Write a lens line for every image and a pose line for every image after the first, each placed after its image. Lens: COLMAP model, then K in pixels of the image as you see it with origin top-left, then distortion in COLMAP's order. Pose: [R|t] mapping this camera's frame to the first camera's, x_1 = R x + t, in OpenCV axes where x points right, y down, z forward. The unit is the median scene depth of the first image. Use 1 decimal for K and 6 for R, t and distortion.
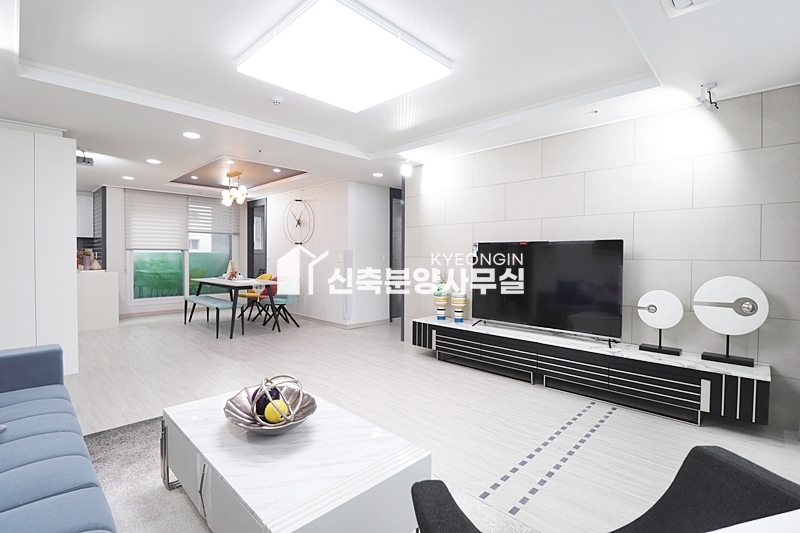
lens RADIAL K [[372.0, 0, 395.8], [0, 372.0, 263.9], [0, 0, 1]] dist [-0.005250, -0.000517]
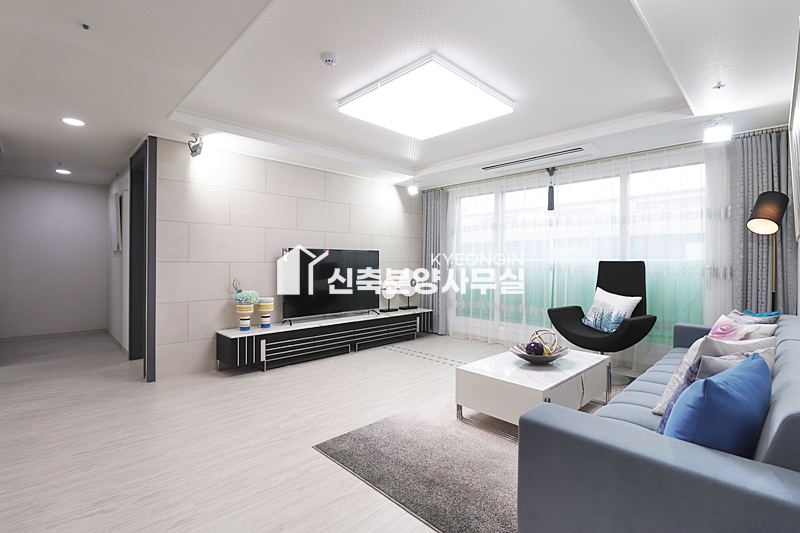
lens RADIAL K [[372.0, 0, 401.0], [0, 372.0, 264.1], [0, 0, 1]] dist [-0.005250, -0.000517]
pose [[0.019142, -0.013479, 0.999726, -0.936184], [0.016566, 0.999776, 0.013162, -0.021366], [-0.999680, 0.016309, 0.019361, 0.724800]]
